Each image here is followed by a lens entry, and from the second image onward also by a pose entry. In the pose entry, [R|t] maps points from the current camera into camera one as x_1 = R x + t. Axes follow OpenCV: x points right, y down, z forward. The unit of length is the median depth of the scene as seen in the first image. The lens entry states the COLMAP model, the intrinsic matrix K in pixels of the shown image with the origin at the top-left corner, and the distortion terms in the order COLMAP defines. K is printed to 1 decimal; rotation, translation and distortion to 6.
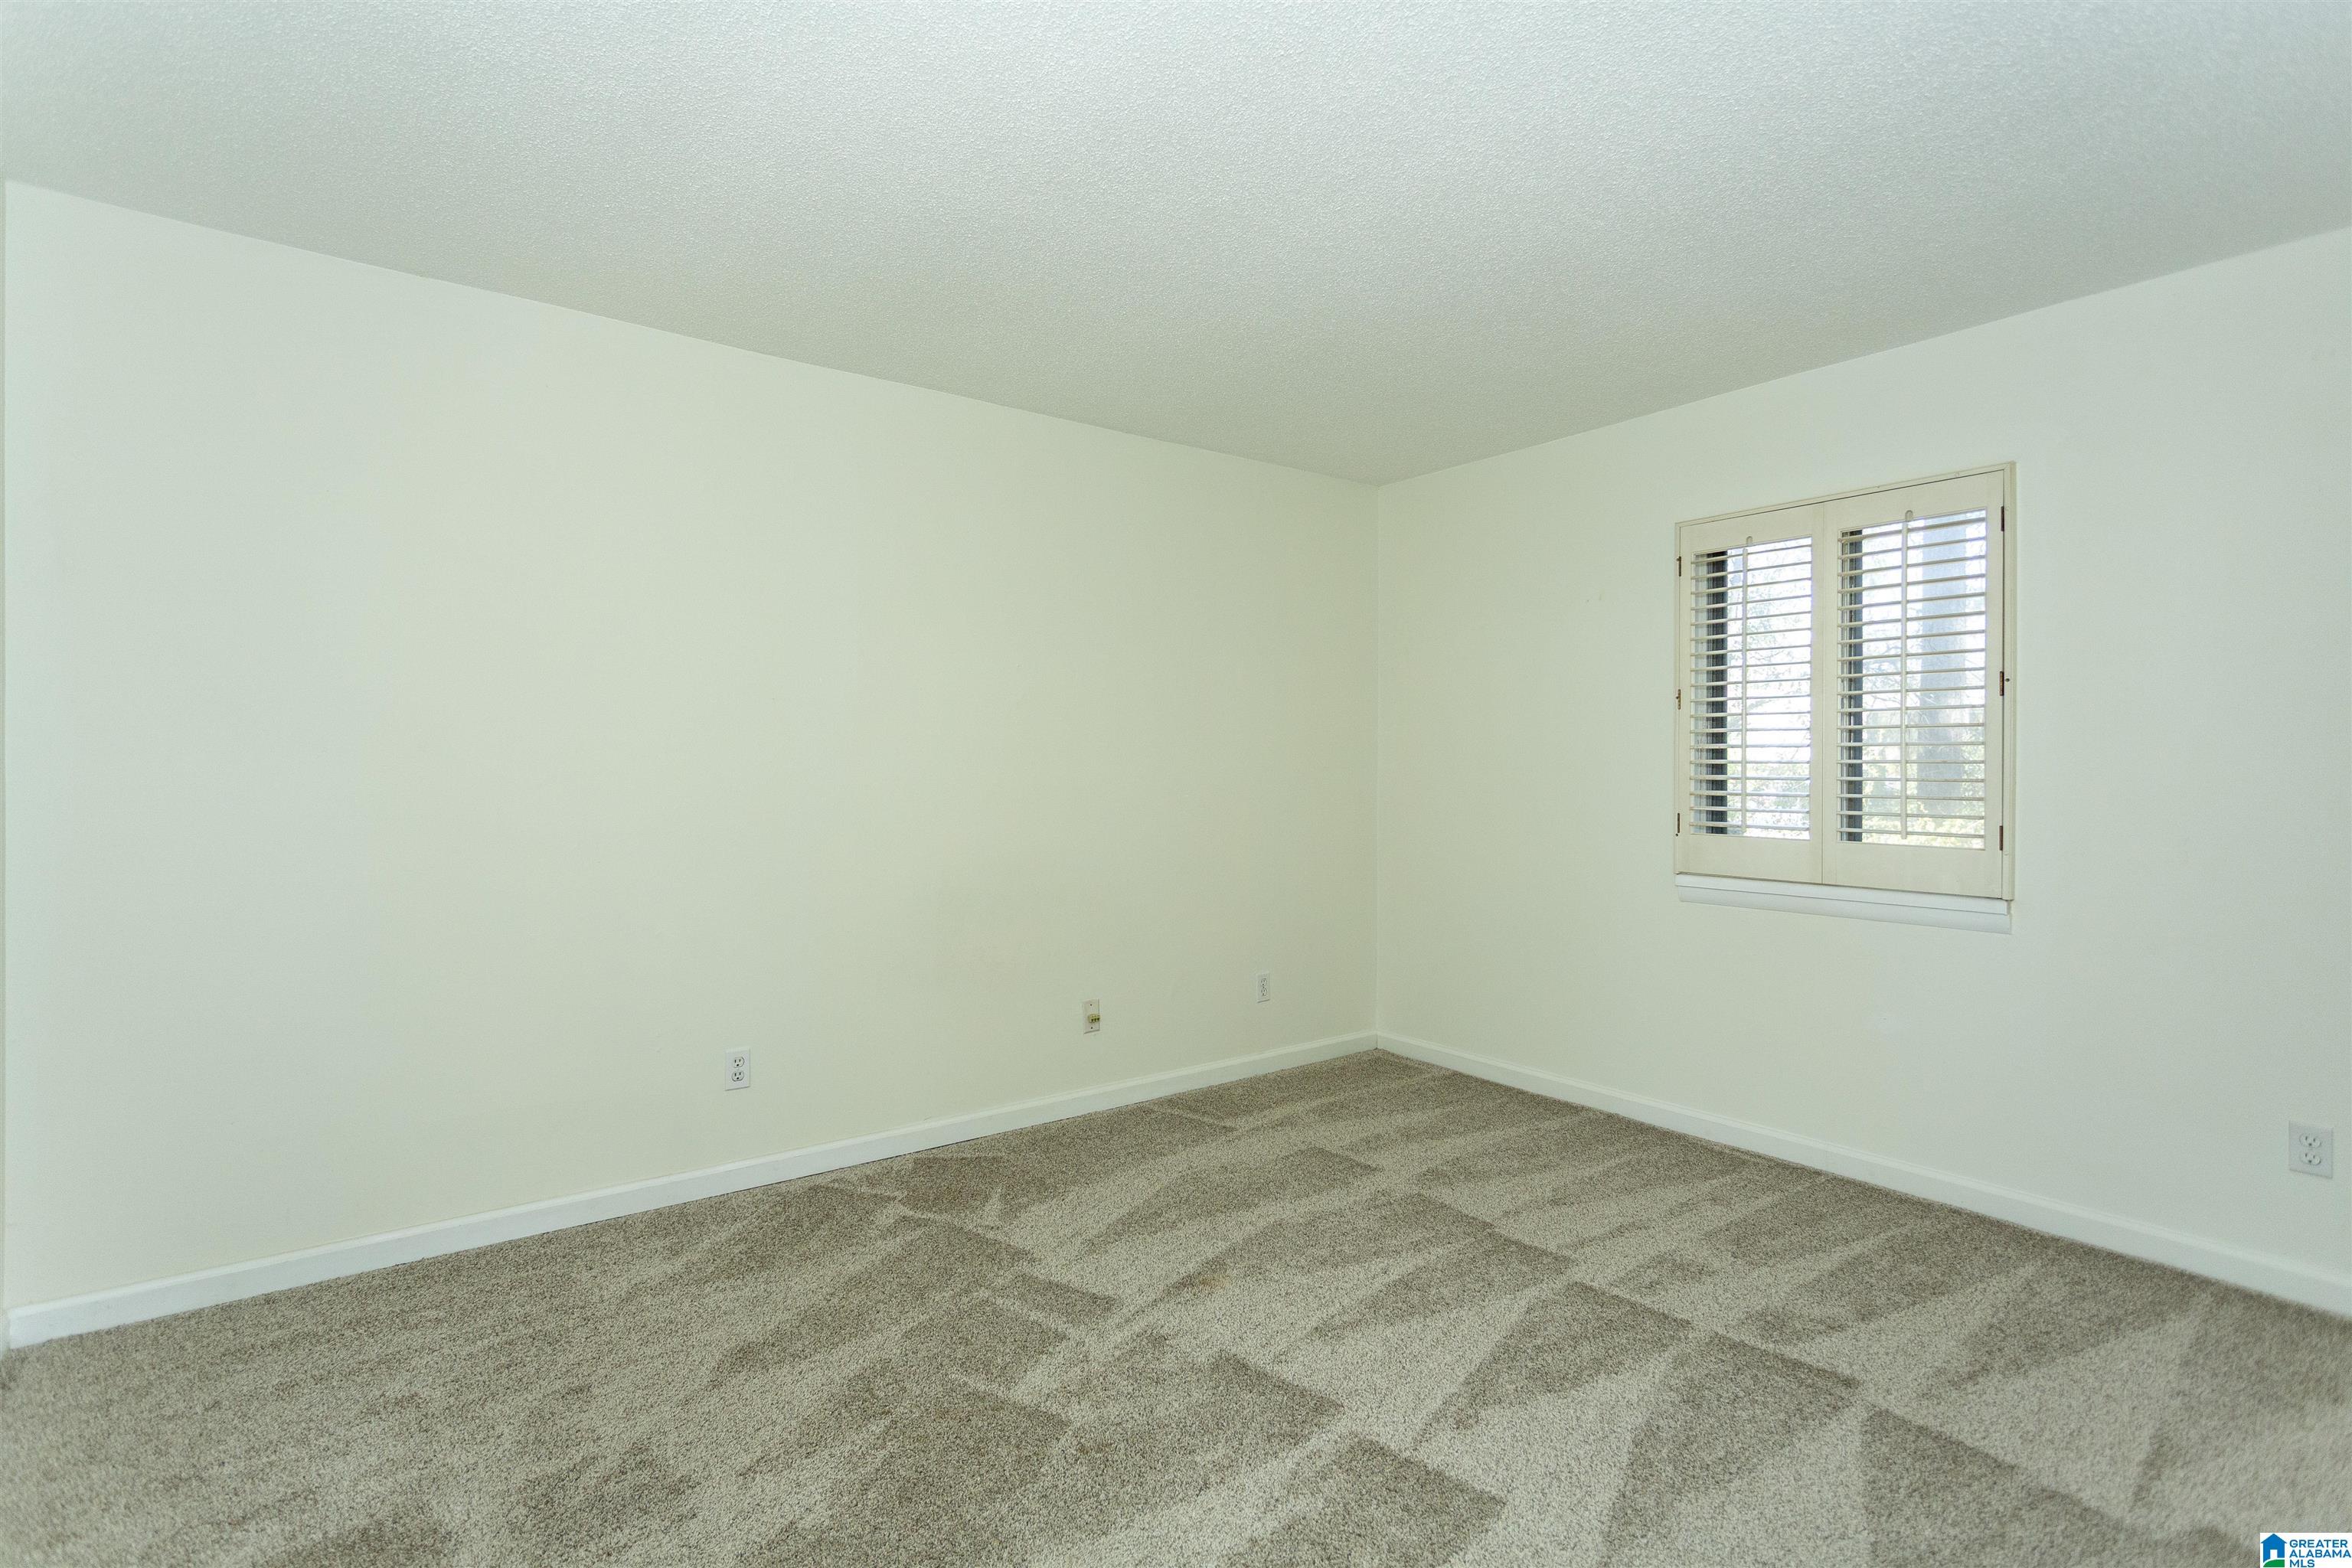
lens RADIAL K [[1122.1, 0, 1176.6], [0, 1122.1, 773.2], [0, 0, 1]] dist [-0.000273, 0.000810]
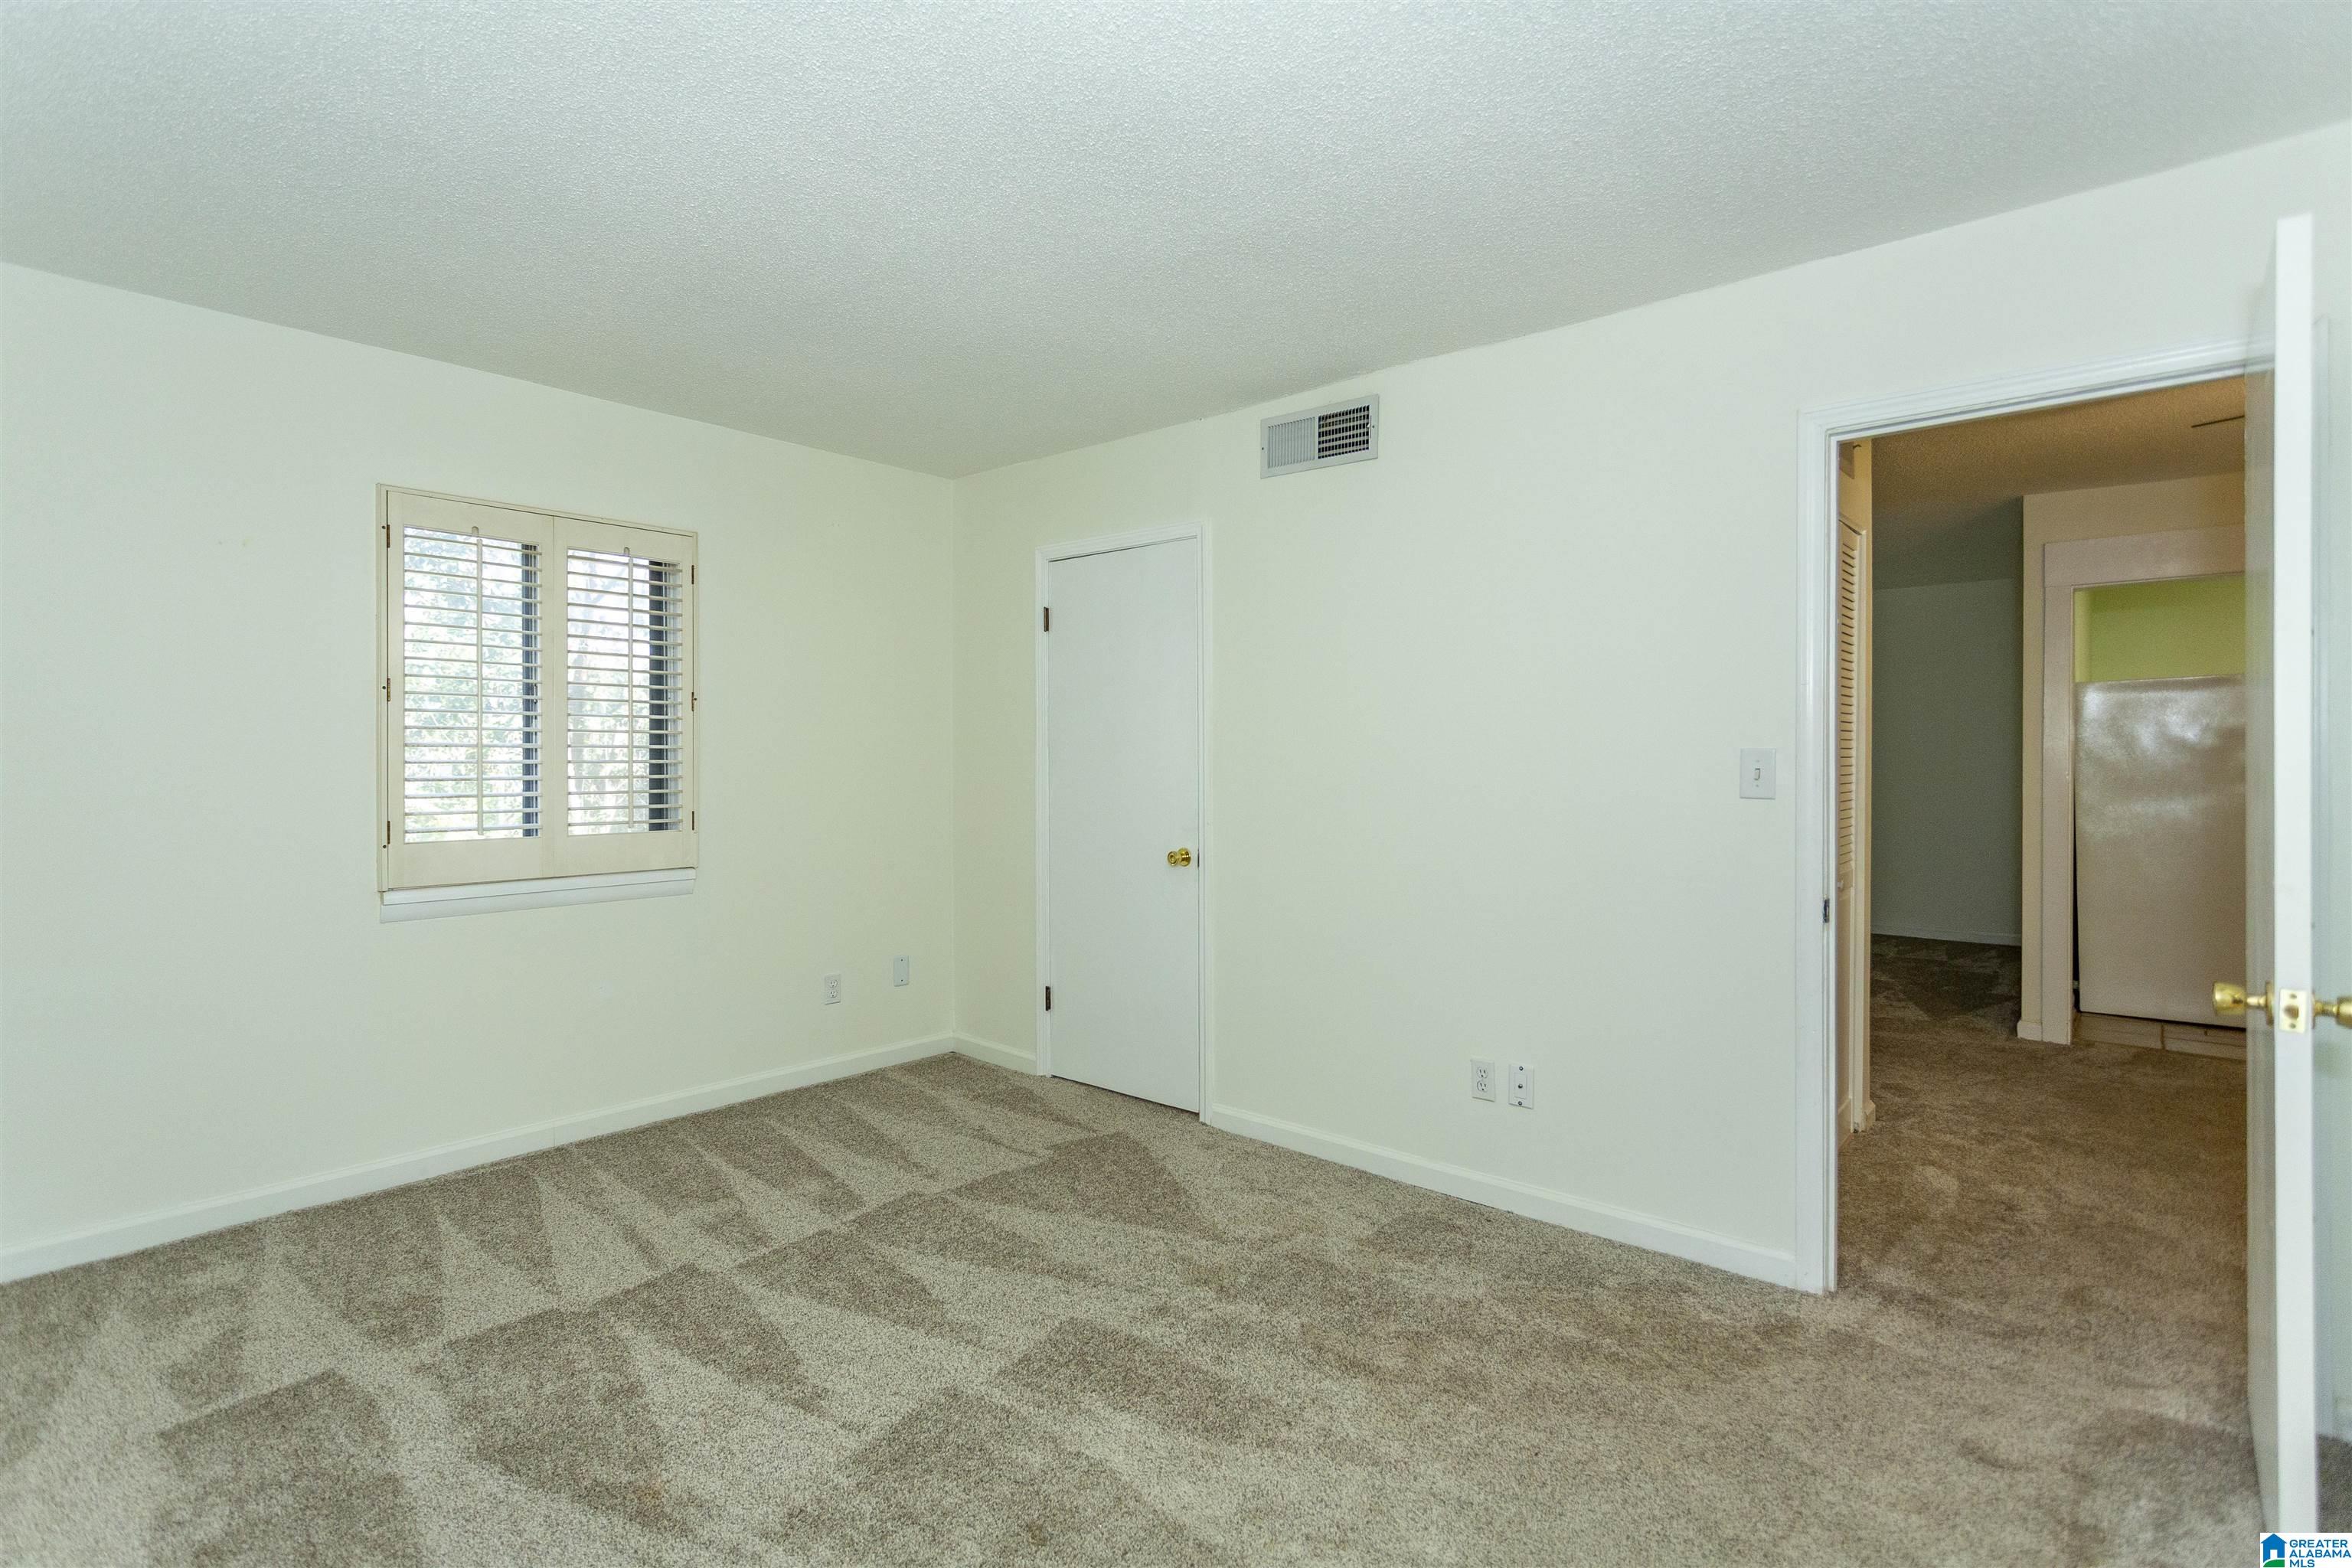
lens RADIAL K [[1122.1, 0, 1161.8], [0, 1122.1, 781.8], [0, 0, 1]] dist [-0.000273, 0.000810]
pose [[-0.187685, -0.023690, 0.981944, -0.671632], [0.014842, 0.999527, 0.026951, -0.013314], [-0.982117, 0.019633, -0.187244, 0.746526]]
